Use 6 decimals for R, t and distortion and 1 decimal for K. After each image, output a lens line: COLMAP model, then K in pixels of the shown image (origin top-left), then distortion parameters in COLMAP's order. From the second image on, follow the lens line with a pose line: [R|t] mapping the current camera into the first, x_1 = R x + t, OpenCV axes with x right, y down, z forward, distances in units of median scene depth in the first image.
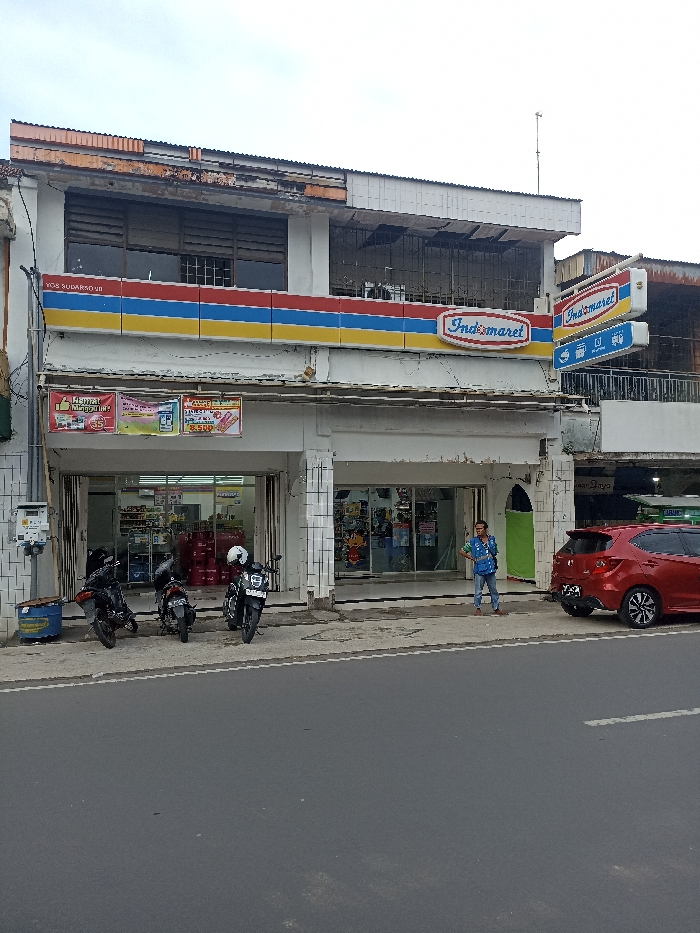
lens RADIAL K [[697.9, 0, 340.4], [0, 697.9, 486.4], [0, 0, 1]] dist [0.044346, -0.014060]
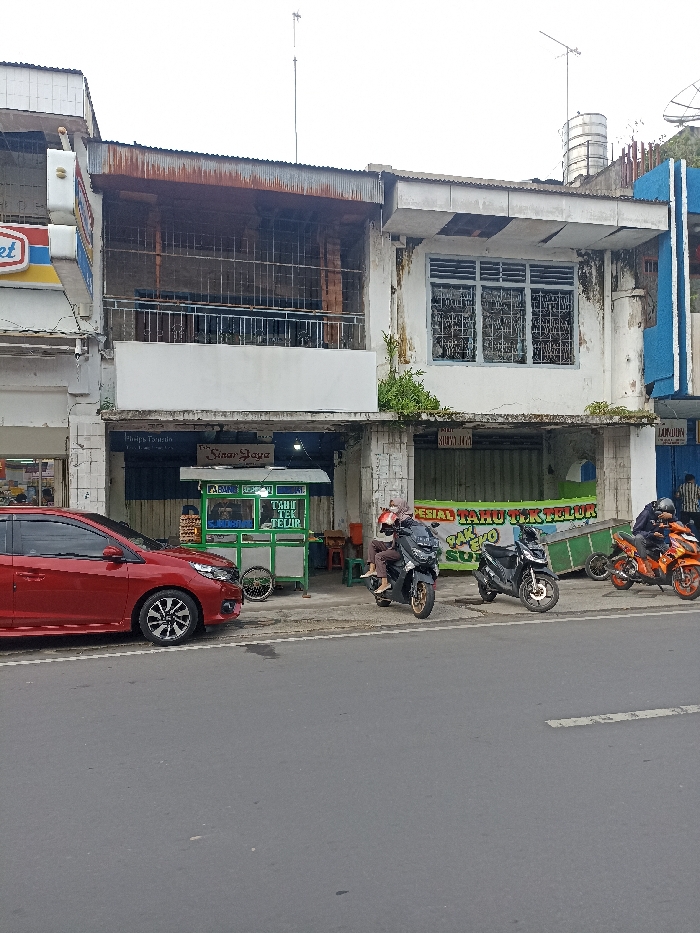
lens RADIAL K [[697.9, 0, 346.8], [0, 697.9, 469.7], [0, 0, 1]] dist [0.044346, -0.014060]
pose [[0.995817, 0.003554, -0.091298, 0.677107], [-0.002765, 0.999958, 0.008767, 0.007868], [0.091325, -0.008478, 0.995785, 0.268556]]
